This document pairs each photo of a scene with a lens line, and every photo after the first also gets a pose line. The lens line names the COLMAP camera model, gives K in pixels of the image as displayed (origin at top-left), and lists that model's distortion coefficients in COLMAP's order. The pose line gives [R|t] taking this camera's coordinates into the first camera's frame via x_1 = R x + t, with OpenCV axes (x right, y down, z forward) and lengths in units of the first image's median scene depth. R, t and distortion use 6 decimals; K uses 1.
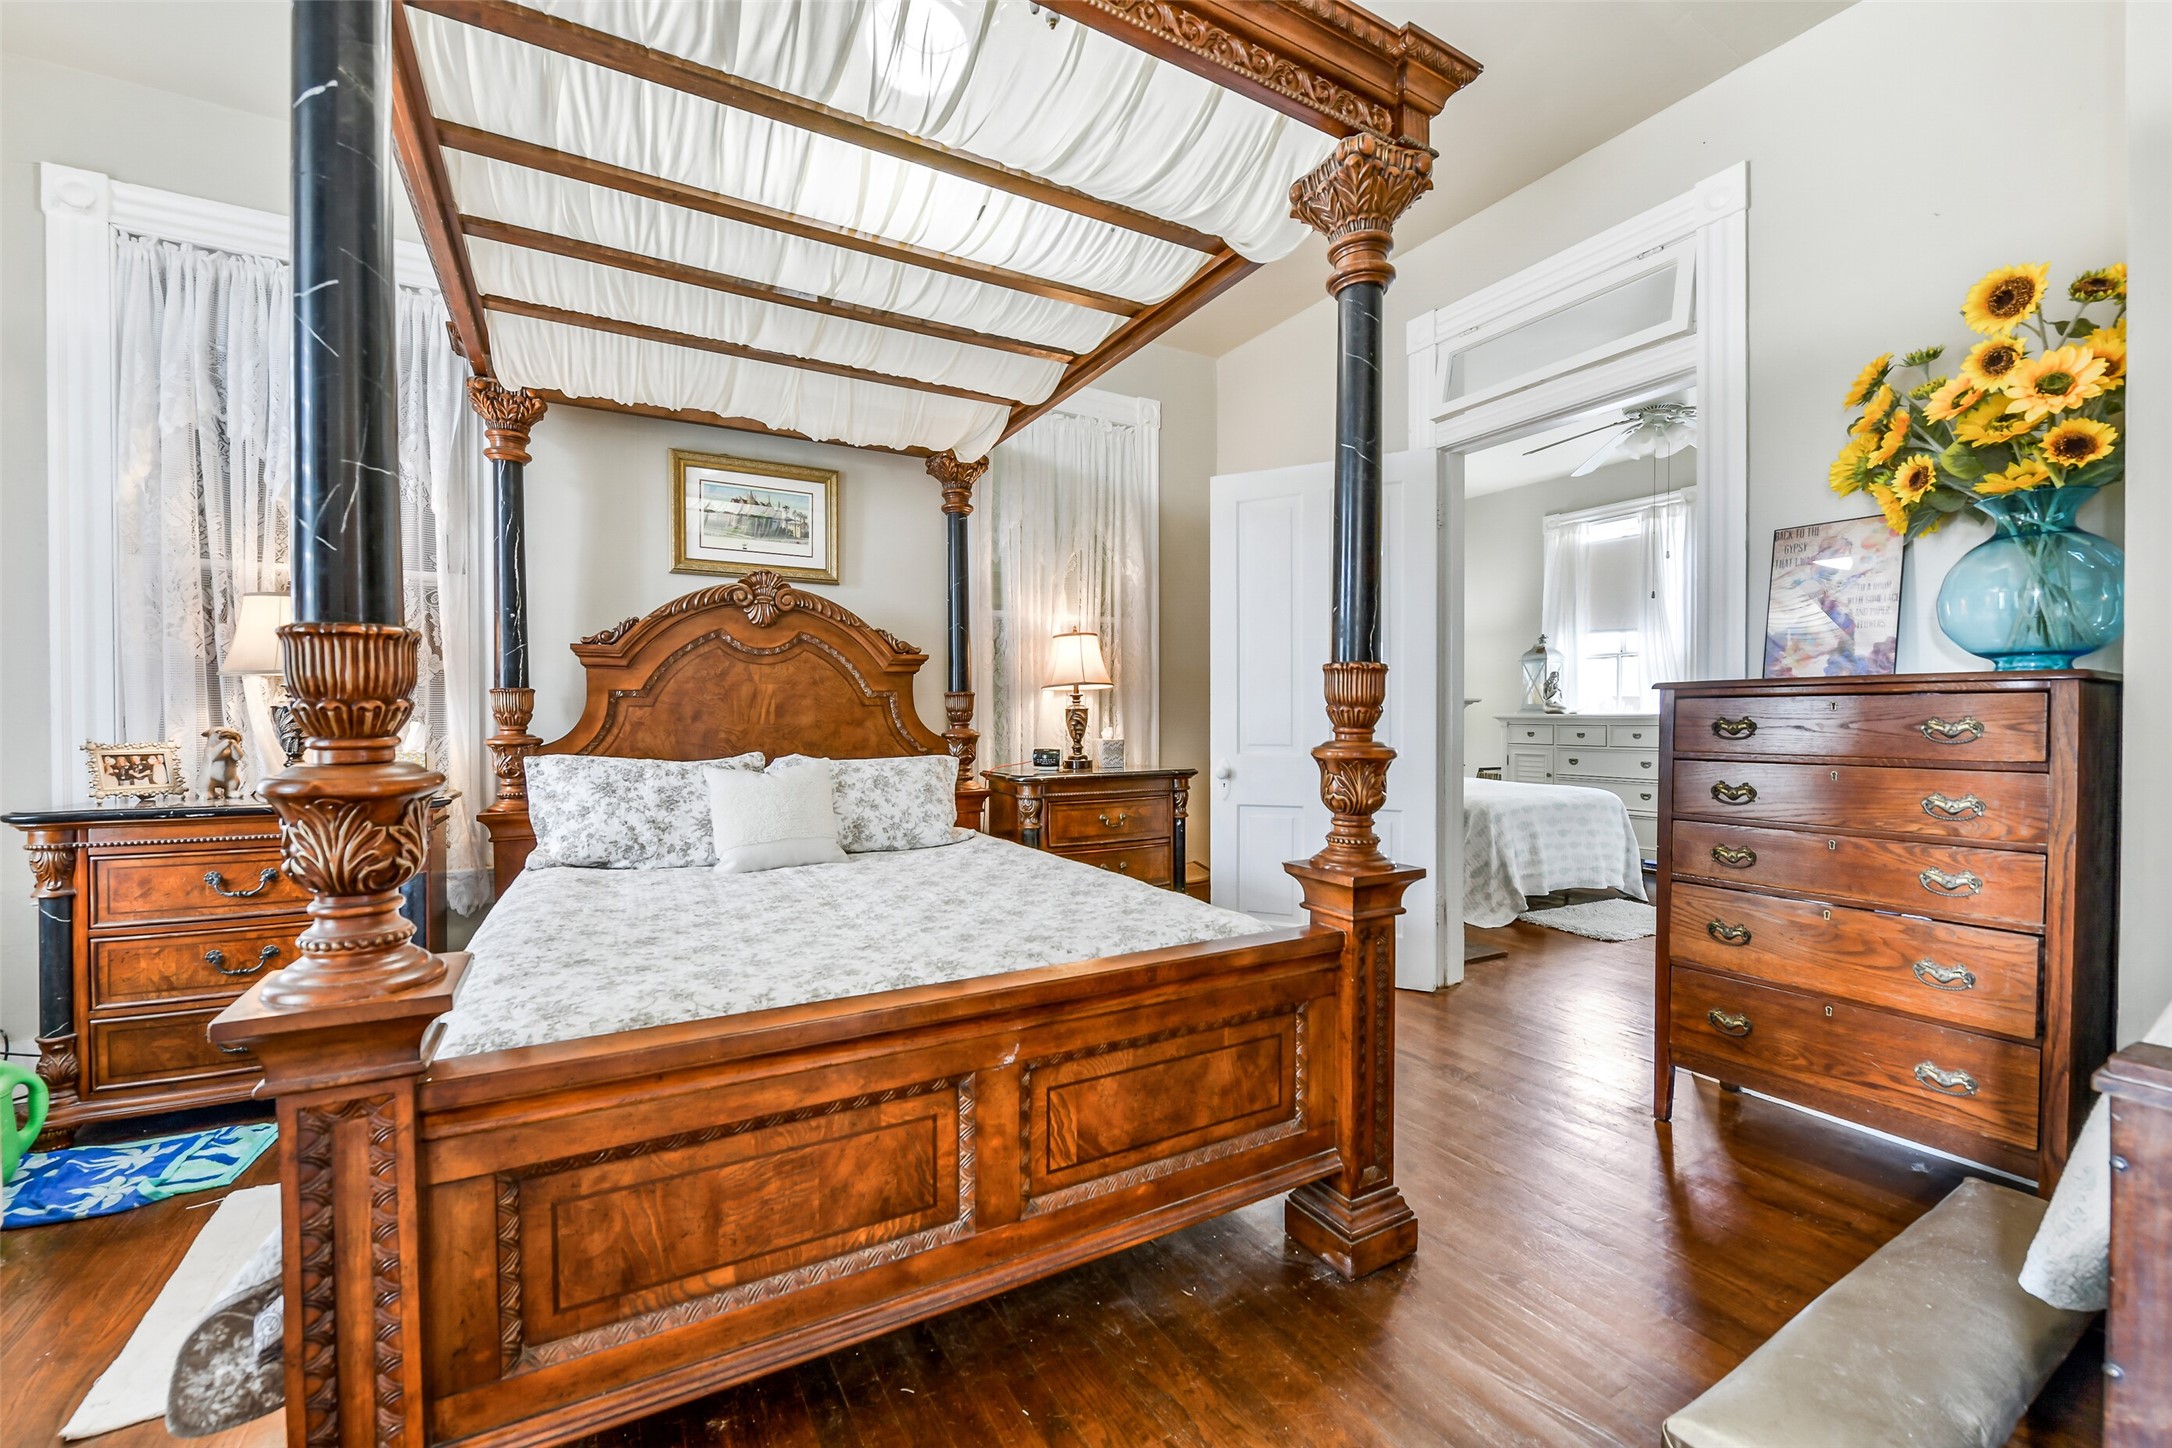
lens RADIAL K [[863.0, 0, 1085.0], [0, 863.0, 727.4], [0, 0, 1]] dist [-0.008749, -0.001019]
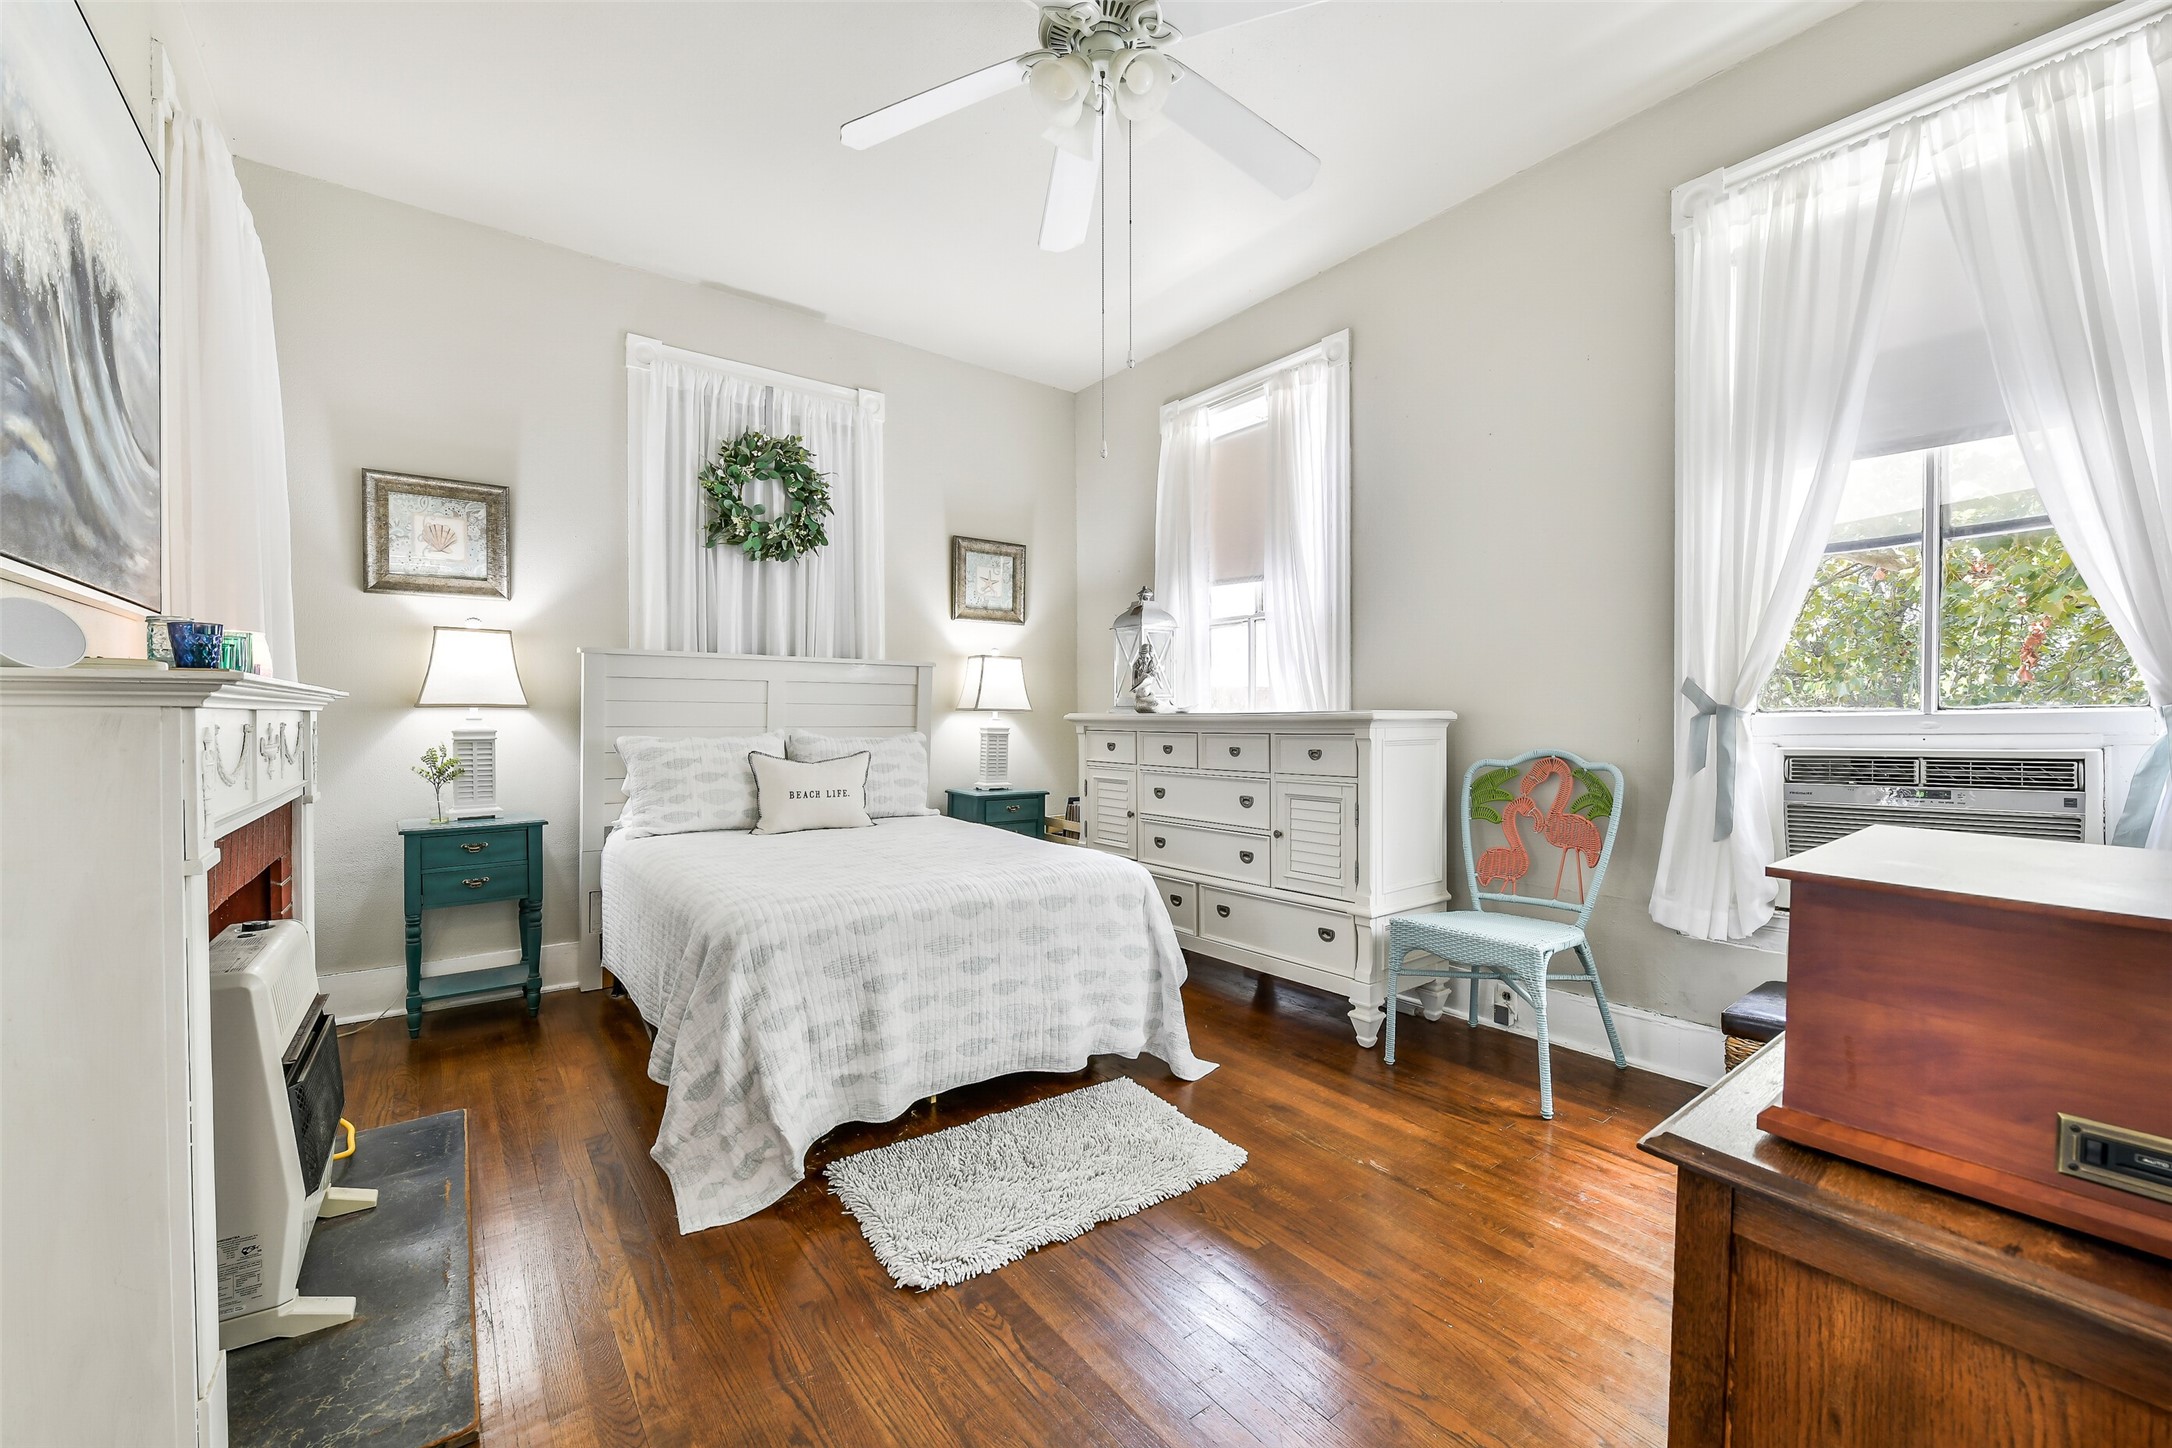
lens RADIAL K [[863.0, 0, 1089.2], [0, 863.0, 722.4], [0, 0, 1]] dist [-0.008749, -0.001019]
pose [[0.991628, -0.006524, 0.128962, 0.527280], [0.007057, 0.999968, -0.003671, -0.008673], [-0.128934, 0.004550, 0.991643, 0.491531]]
